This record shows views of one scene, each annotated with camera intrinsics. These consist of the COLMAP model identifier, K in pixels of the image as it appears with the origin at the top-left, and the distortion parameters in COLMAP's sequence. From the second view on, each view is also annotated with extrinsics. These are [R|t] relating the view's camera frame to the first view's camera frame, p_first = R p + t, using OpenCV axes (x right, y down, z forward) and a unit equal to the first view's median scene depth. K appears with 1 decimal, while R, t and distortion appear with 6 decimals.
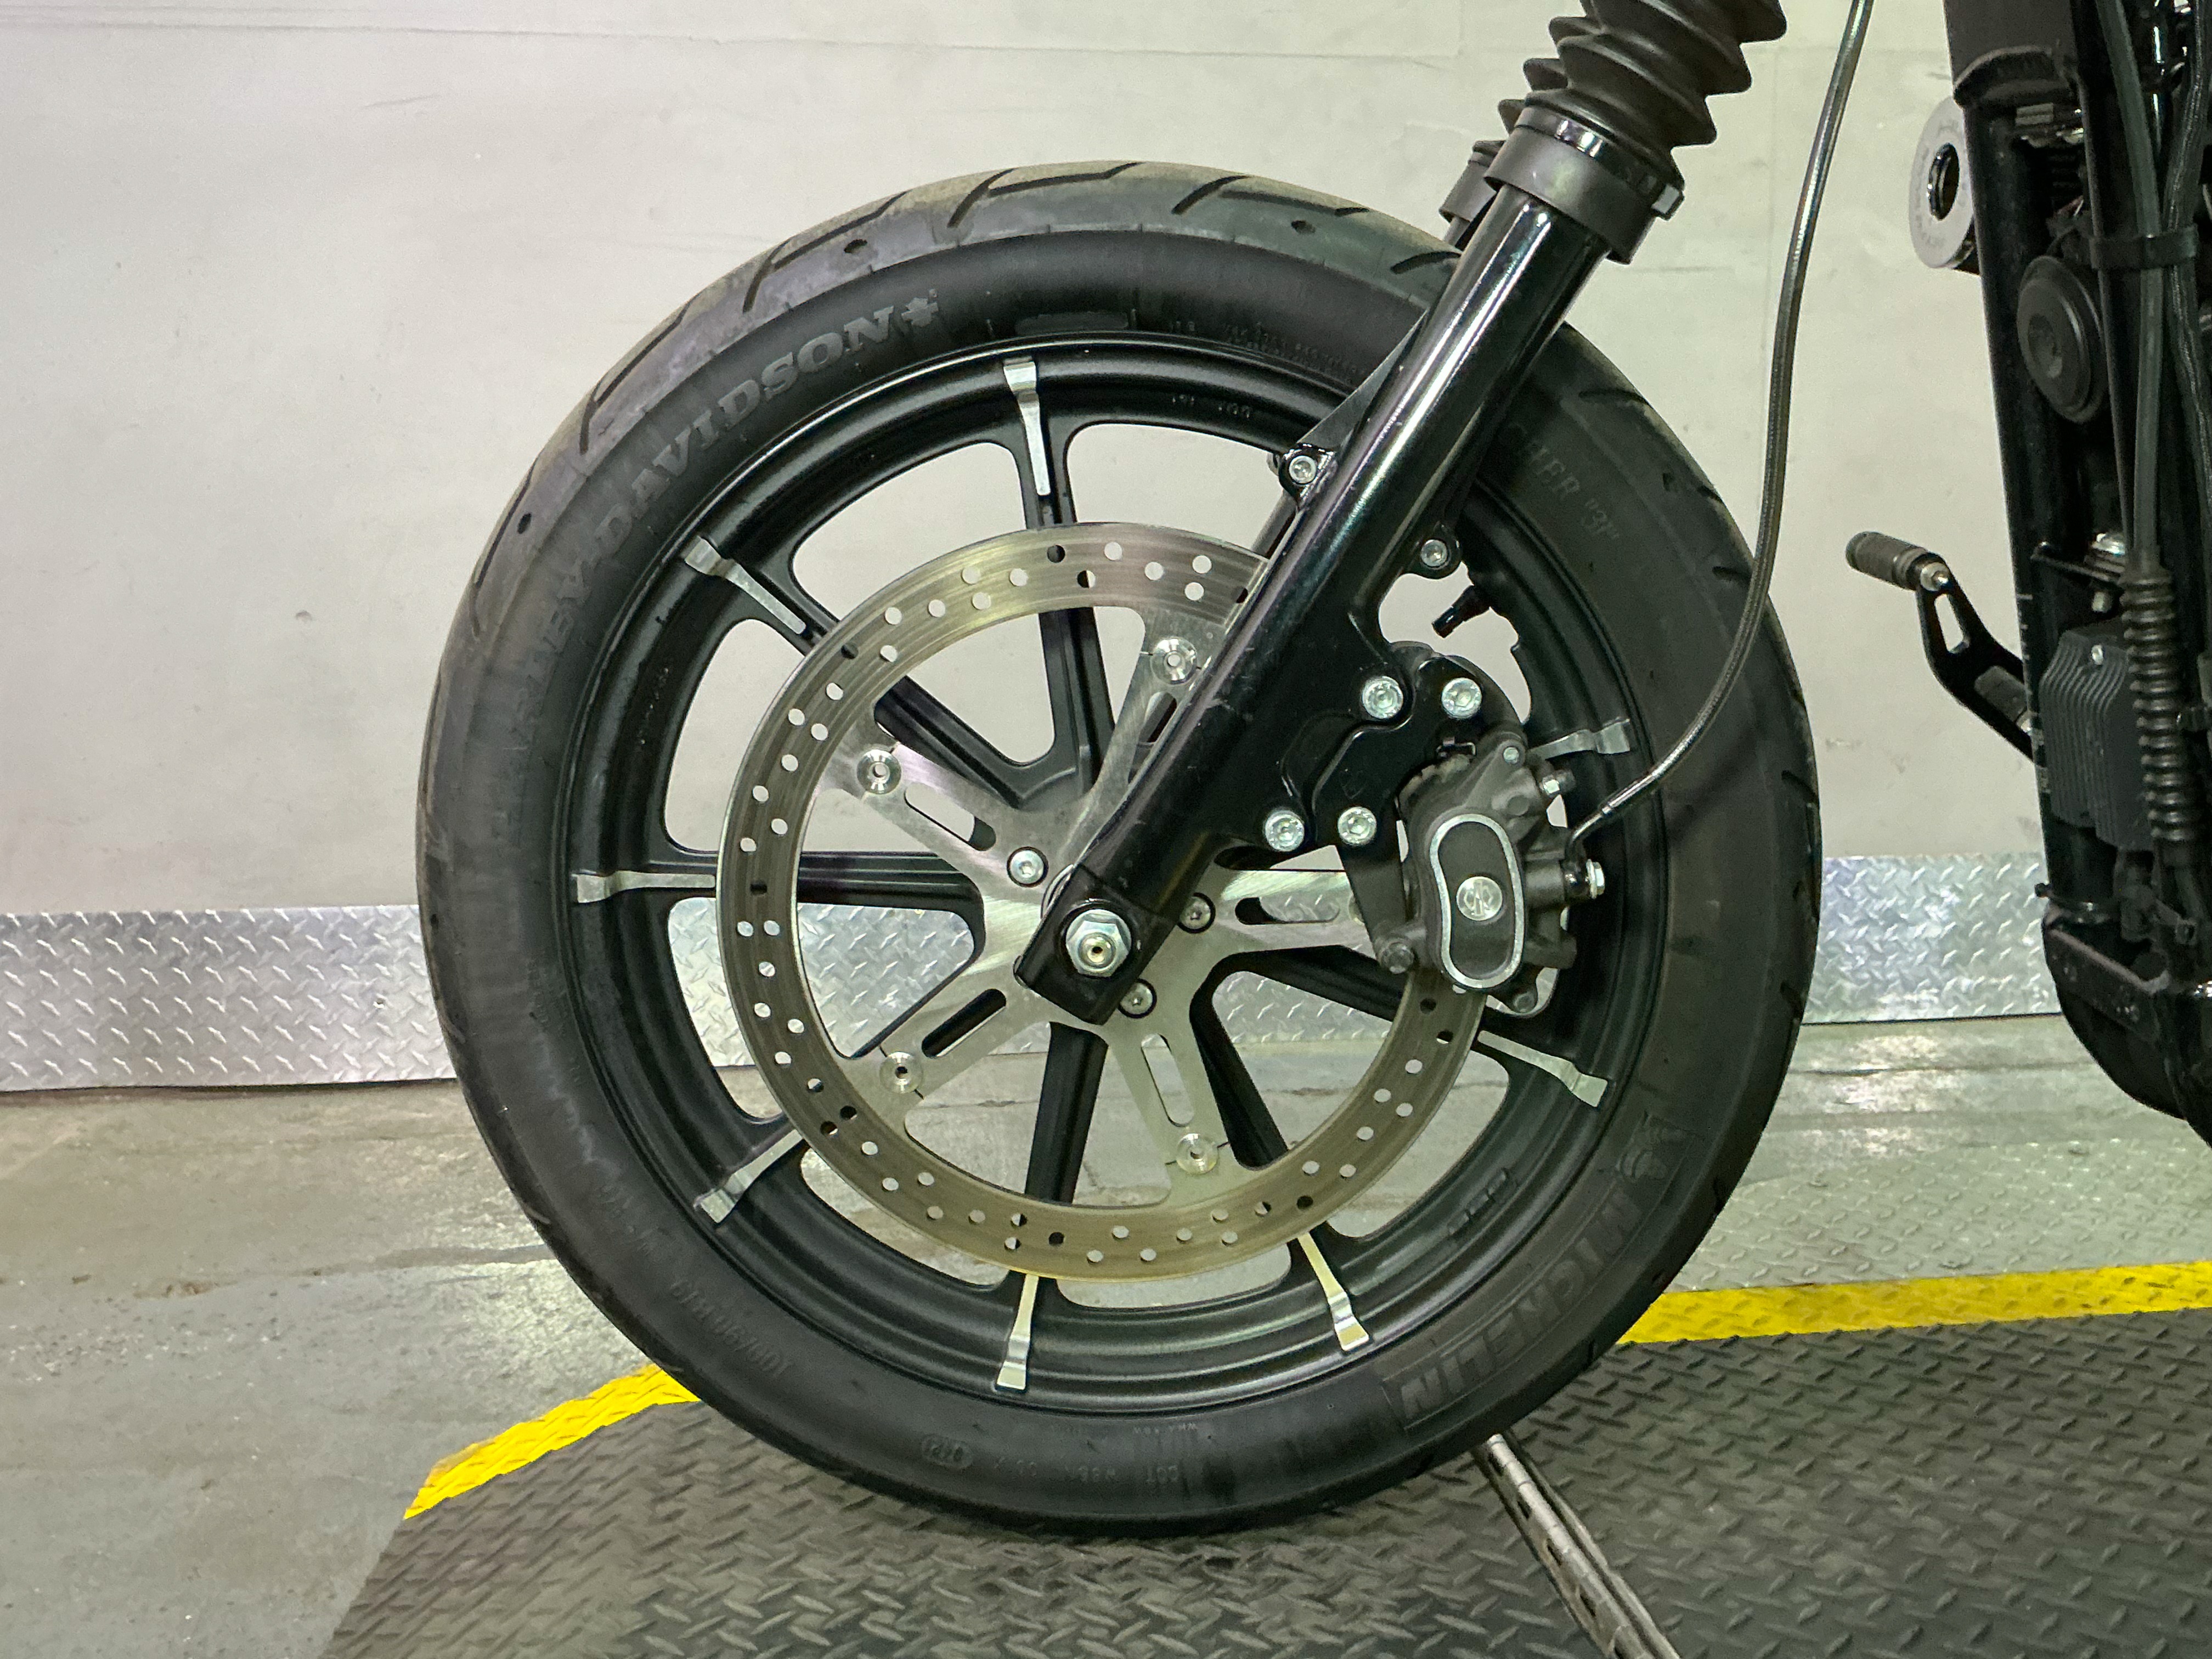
lens RADIAL K [[2122.9, 0, 1080.9], [0, 2122.9, 820.3], [0, 0, 1]] dist [0.031898, 0.000000]
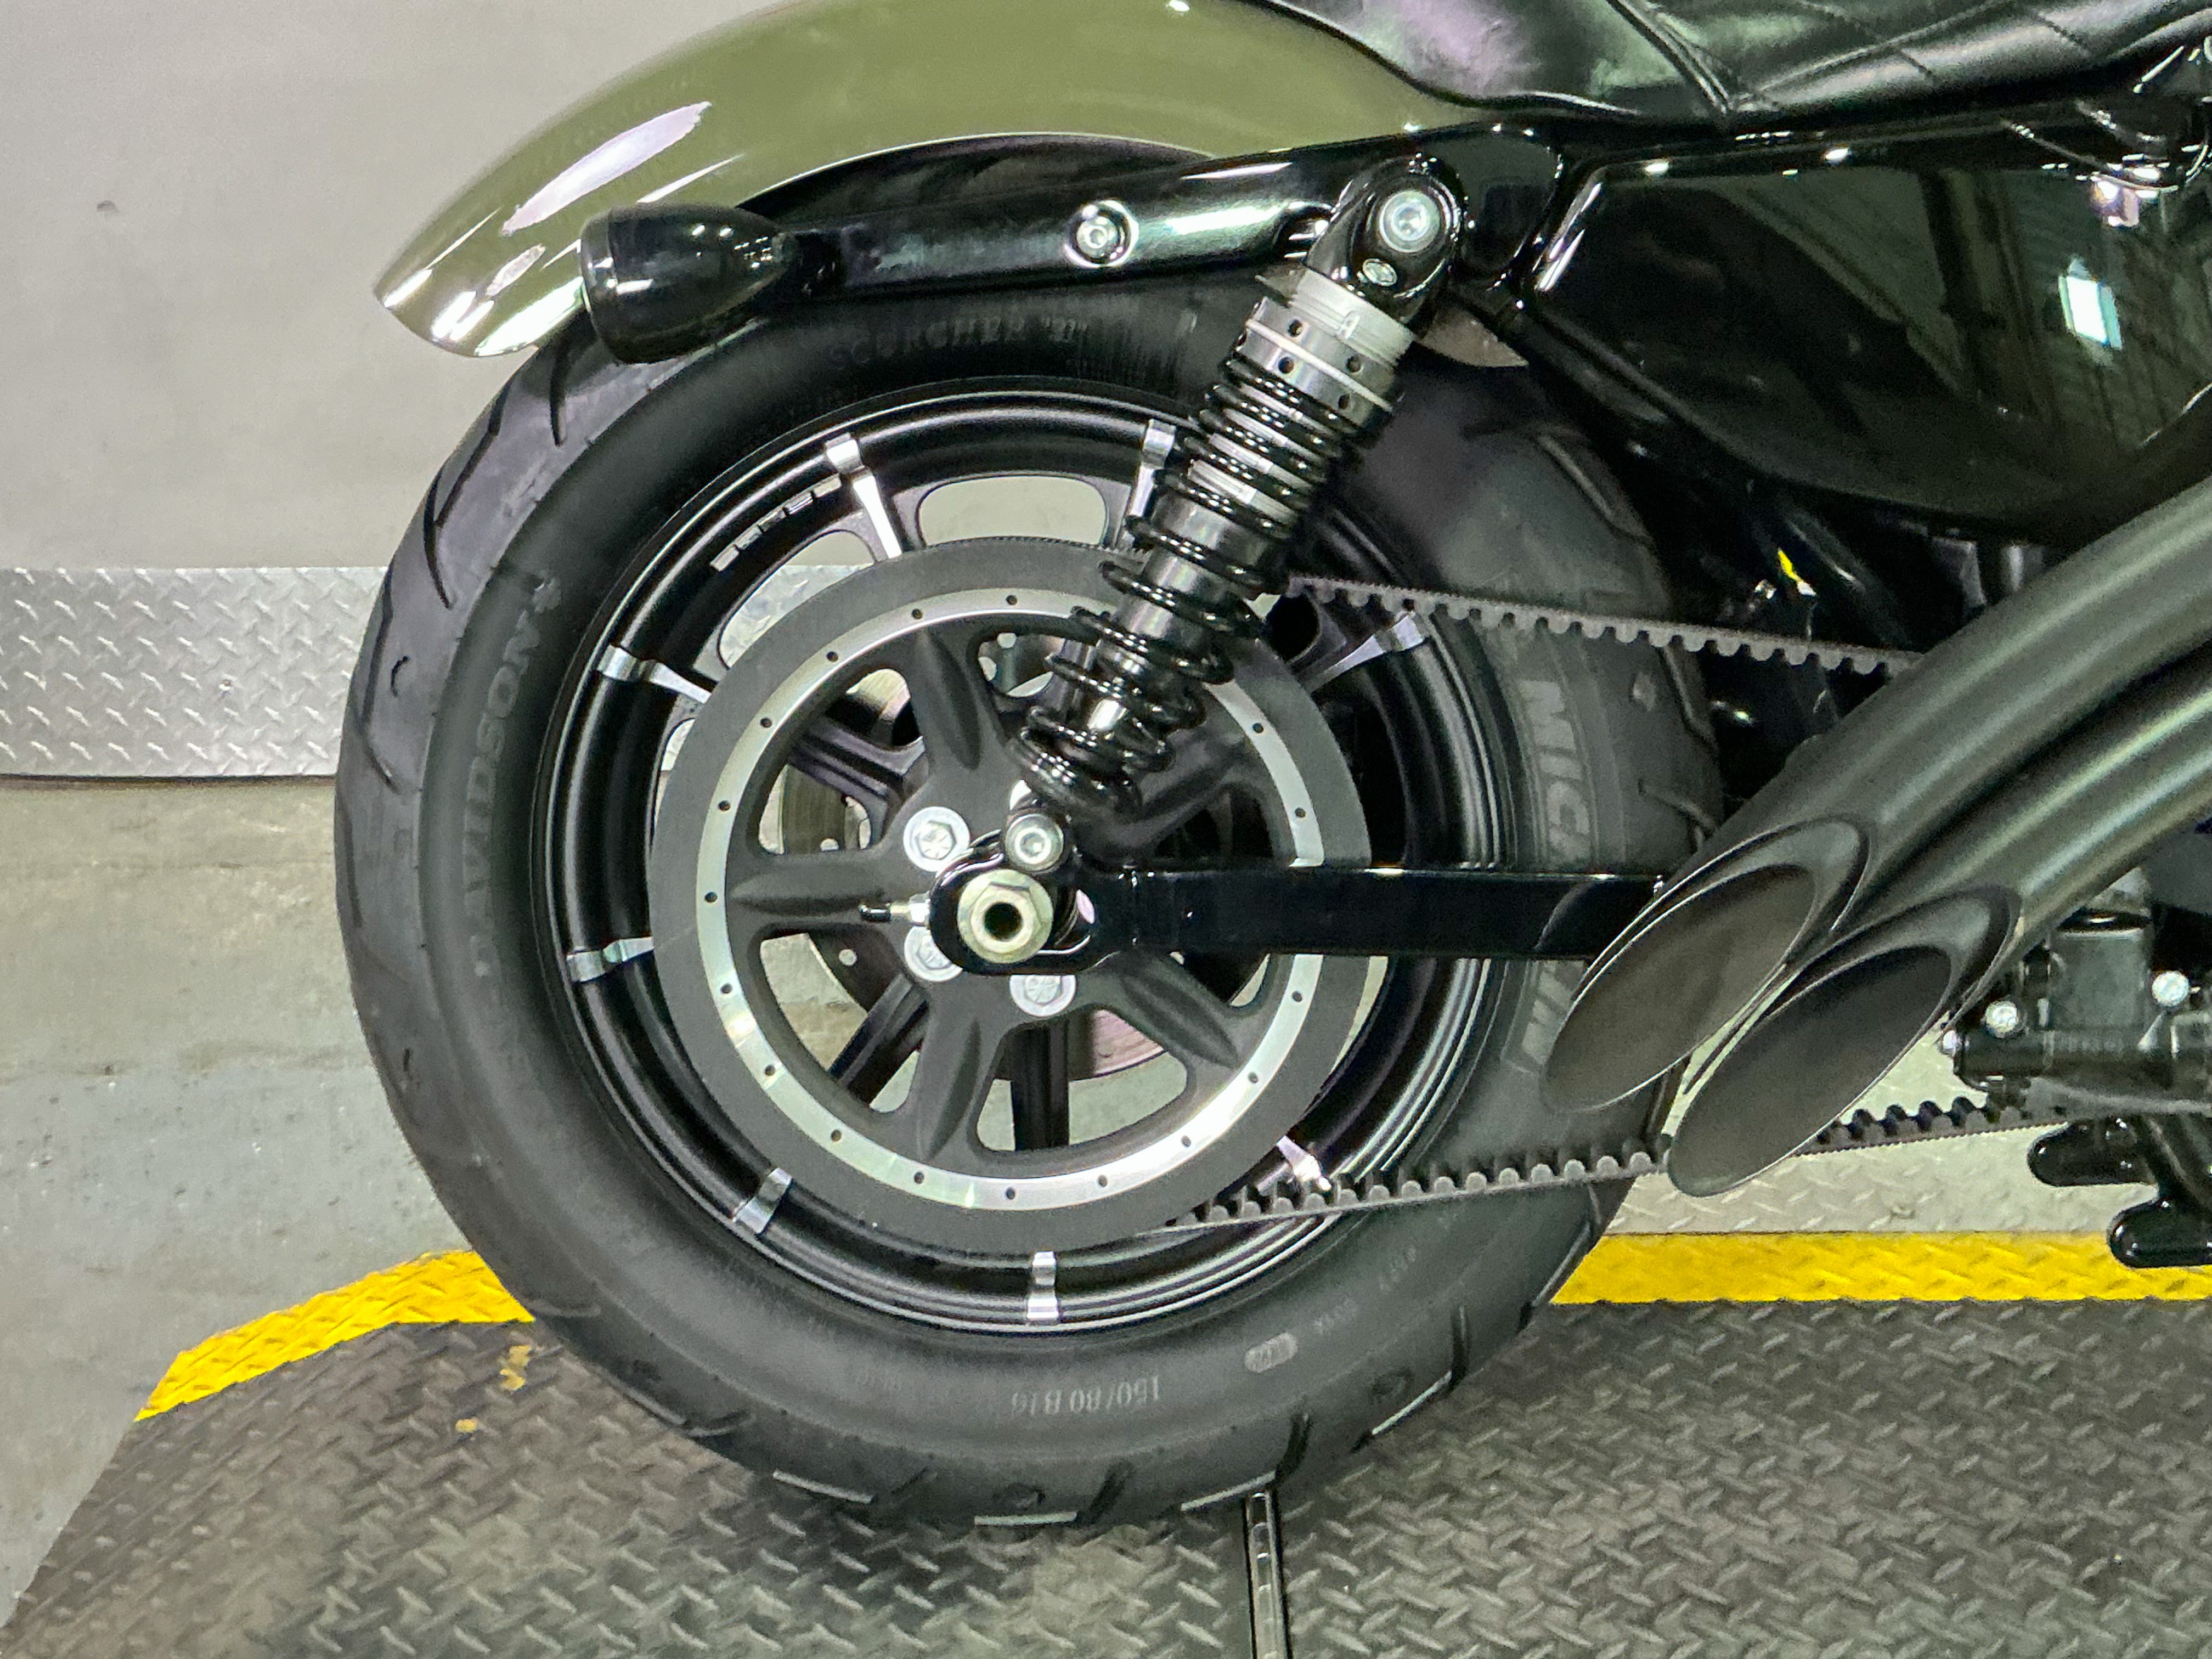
lens RADIAL K [[2854.0, 0, 1108.6], [0, 2854.0, 817.0], [0, 0, 1]] dist [0.063360, 0.000000]
pose [[0.996494, 0.036053, -0.075492, 0.154526], [-0.019637, 0.977965, 0.207845, -0.160946], [0.081322, -0.205634, 0.975244, -0.111009]]
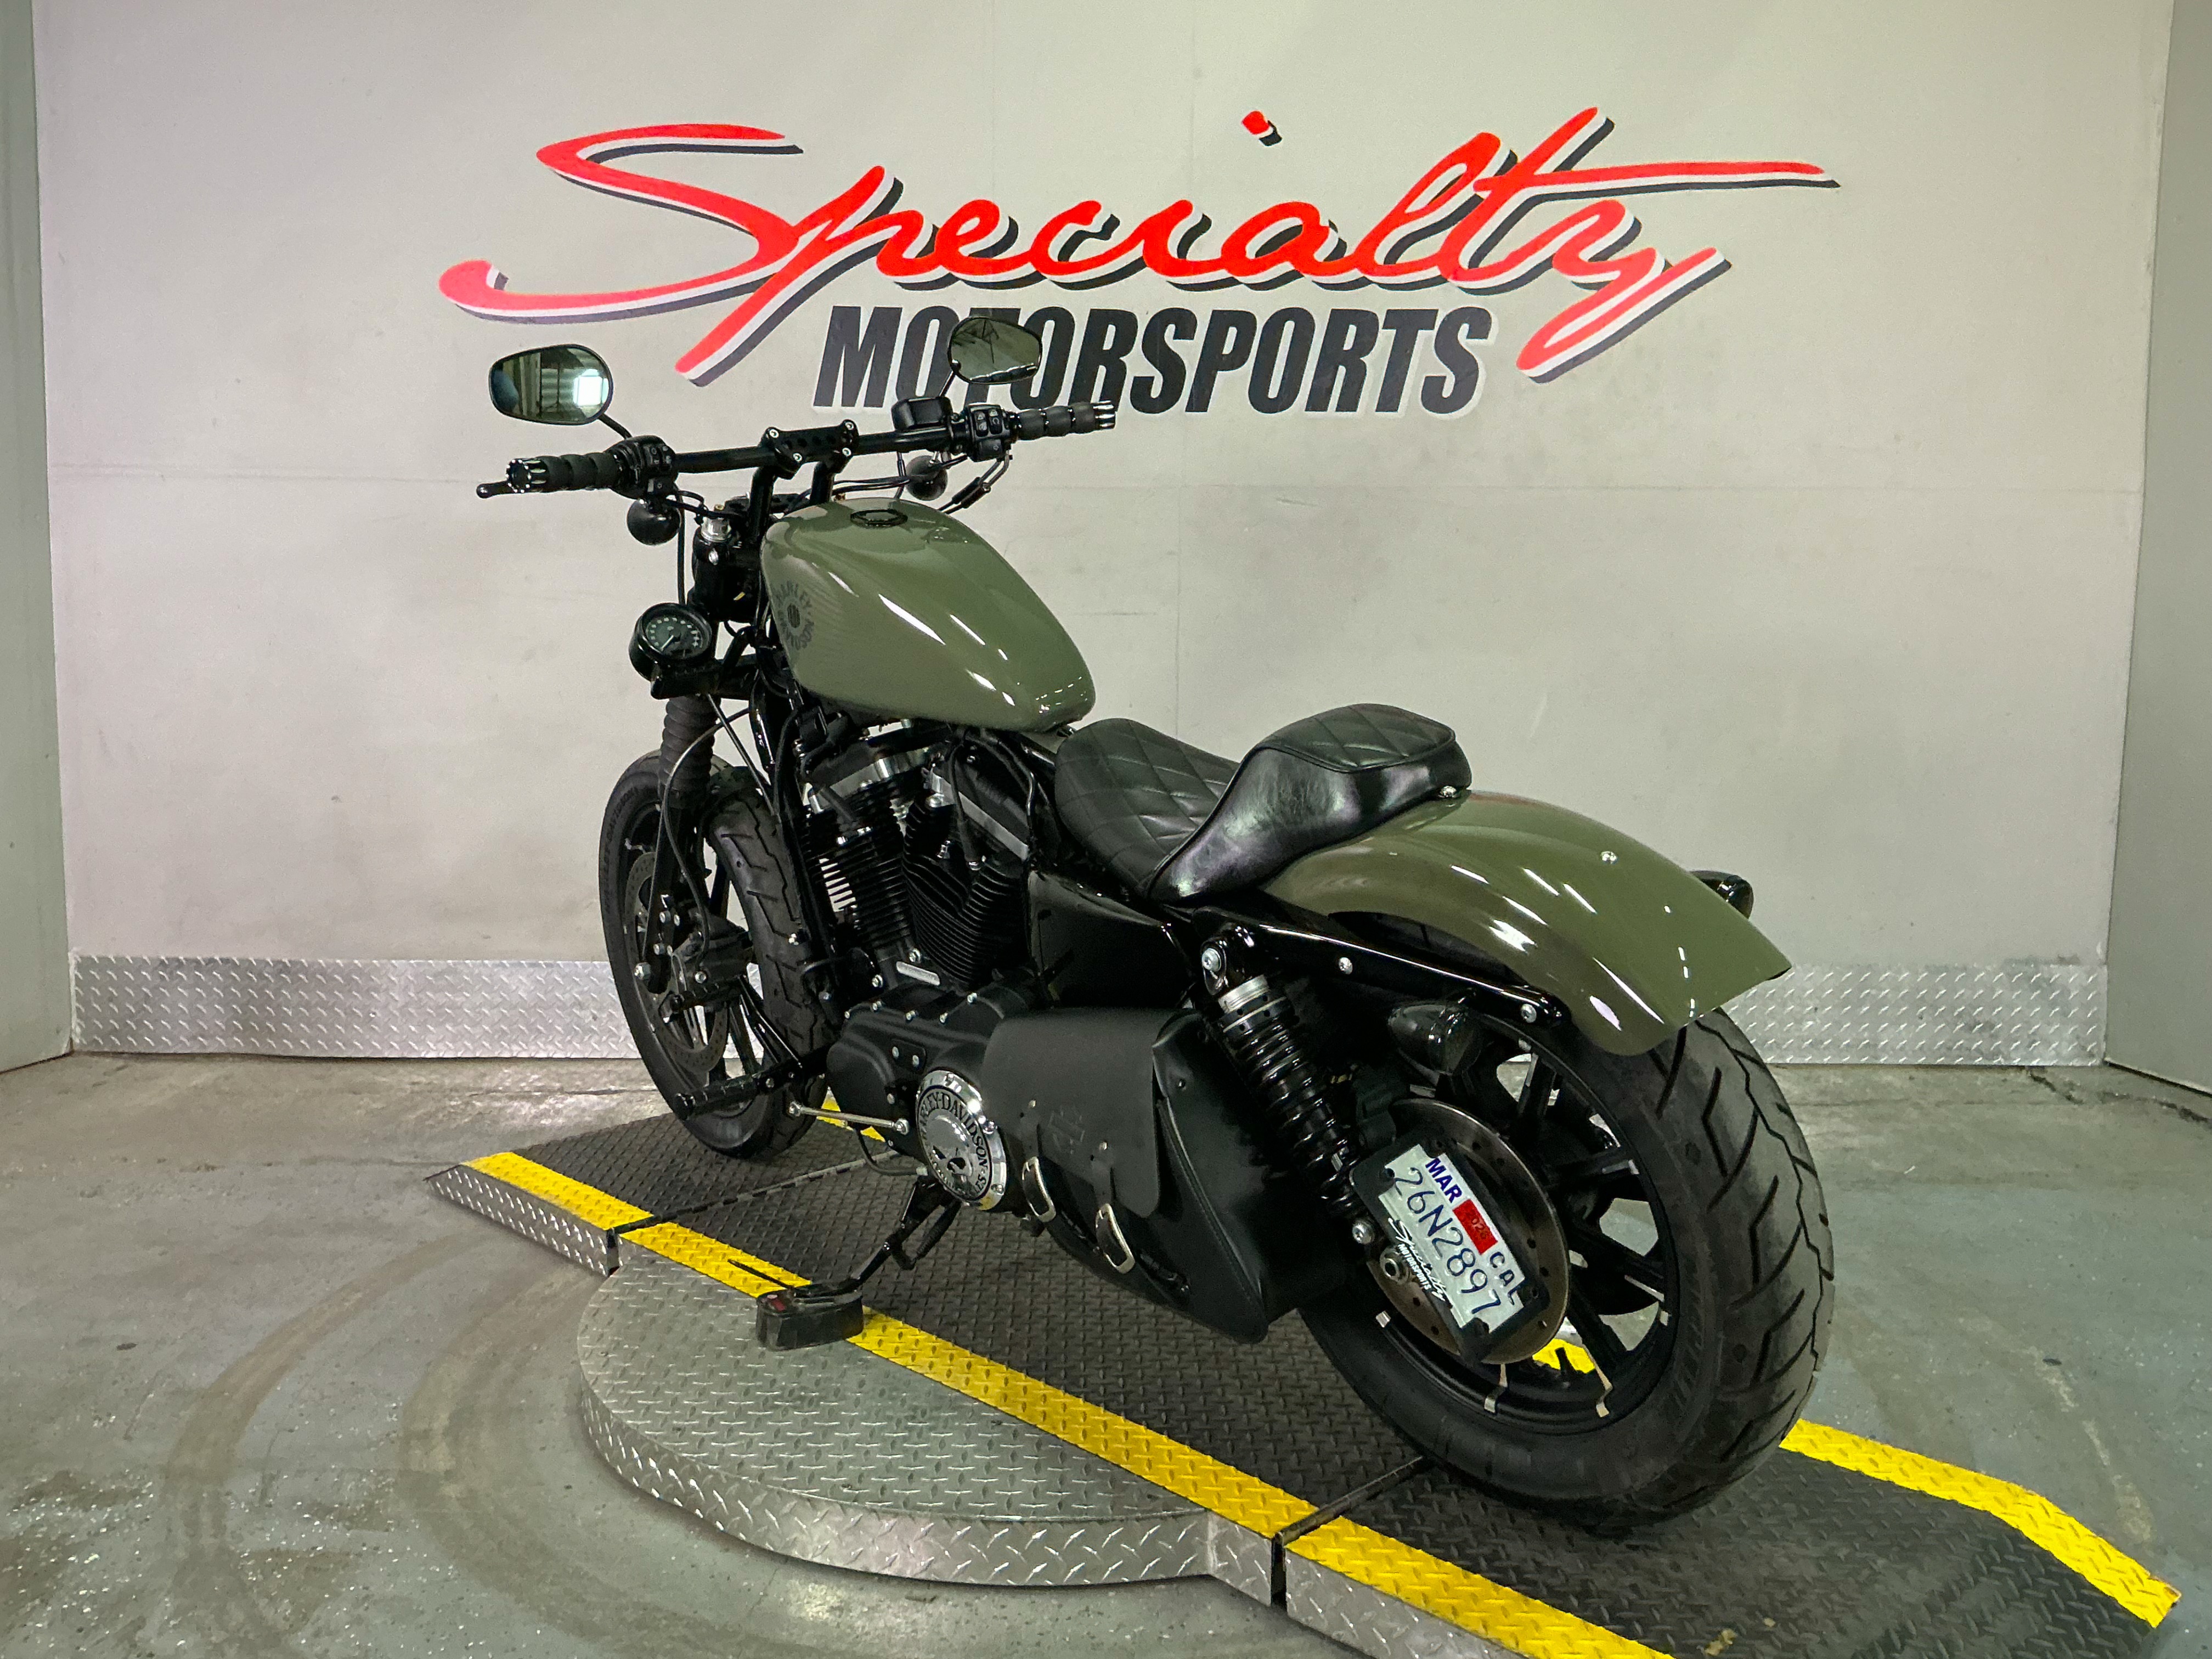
lens RADIAL K [[1990.9, 0, 1114.3], [0, 1990.9, 813.9], [0, 0, 1]] dist [0.044803, -0.076479]
pose [[0.991478, 0.035468, -0.125349, 0.724728], [-0.032185, 0.999086, 0.028122, -0.220048], [0.126232, -0.023848, 0.991714, -0.860476]]
